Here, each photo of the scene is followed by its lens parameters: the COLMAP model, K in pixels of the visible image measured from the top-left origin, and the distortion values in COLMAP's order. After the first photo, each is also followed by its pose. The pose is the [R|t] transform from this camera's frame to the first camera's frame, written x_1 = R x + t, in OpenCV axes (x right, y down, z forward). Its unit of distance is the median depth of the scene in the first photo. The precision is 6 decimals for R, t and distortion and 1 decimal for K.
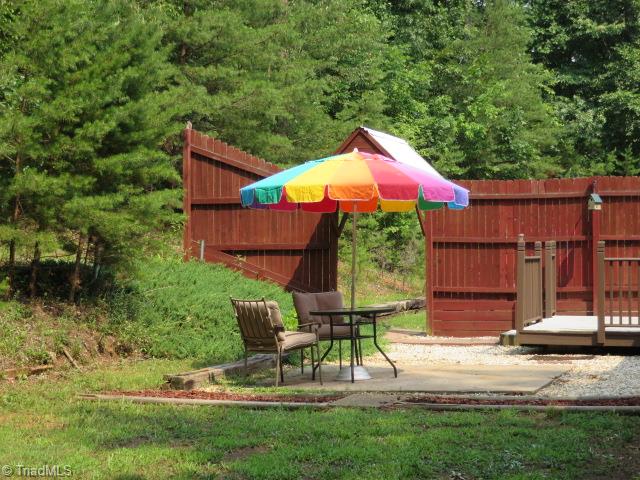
lens RADIAL K [[1360.5, 0, 320.0], [0, 1360.5, 240.0], [0, 0, 1]] dist [-0.088753, -0.227996]
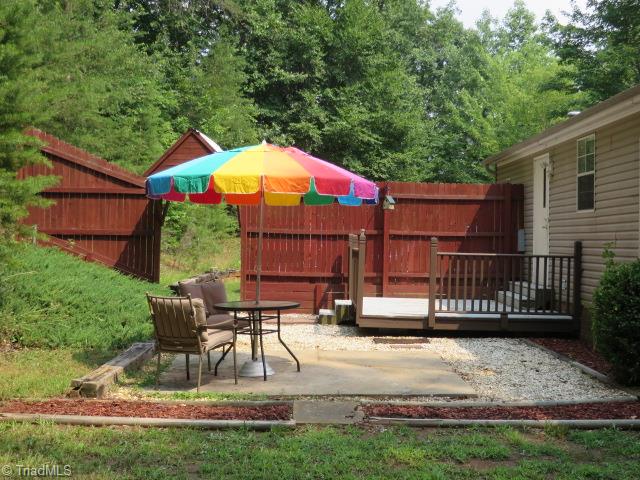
lens RADIAL K [[886.8, 0, 320.0], [0, 886.8, 240.0], [0, 0, 1]] dist [-0.026616, 0.141507]
pose [[0.950376, 0.021892, 0.310332, -0.098100], [-0.027285, 0.999543, 0.013047, -0.003588], [-0.309904, -0.020867, 0.950539, 0.273331]]
